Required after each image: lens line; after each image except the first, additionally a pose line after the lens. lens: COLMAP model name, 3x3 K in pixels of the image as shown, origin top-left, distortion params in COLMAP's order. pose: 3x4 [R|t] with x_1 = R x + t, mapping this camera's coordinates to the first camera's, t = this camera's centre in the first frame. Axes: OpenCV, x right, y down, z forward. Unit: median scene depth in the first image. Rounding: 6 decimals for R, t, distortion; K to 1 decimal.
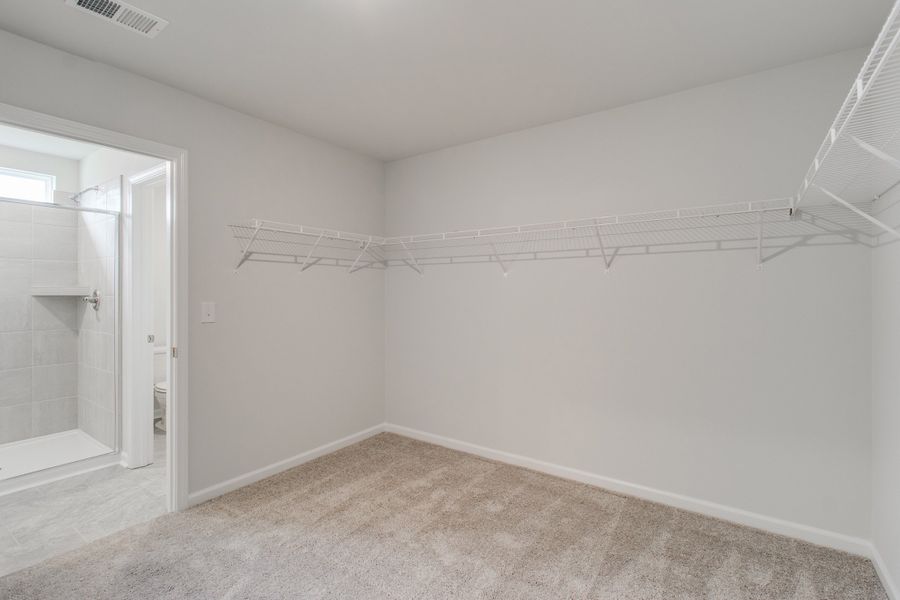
lens RADIAL K [[421.3, 0, 449.3], [0, 421.3, 294.9], [0, 0, 1]] dist [0.000854, 0.000464]
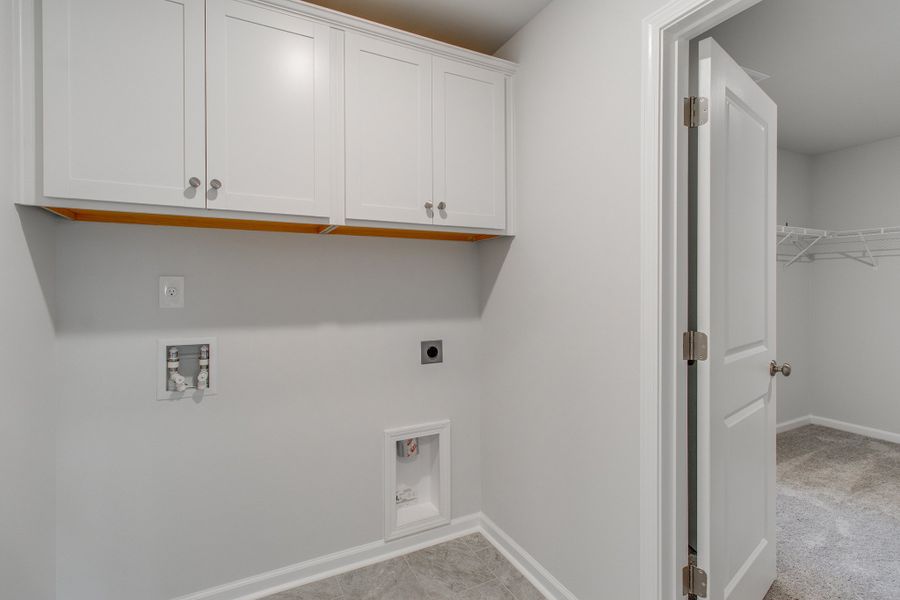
lens RADIAL K [[421.3, 0, 449.9], [0, 421.3, 296.1], [0, 0, 1]] dist [0.000854, 0.000464]
pose [[0.885756, 0.004175, -0.464131, -0.479612], [0.003868, 0.999858, 0.016376, -0.001191], [0.464134, -0.016301, 0.885615, -0.310856]]
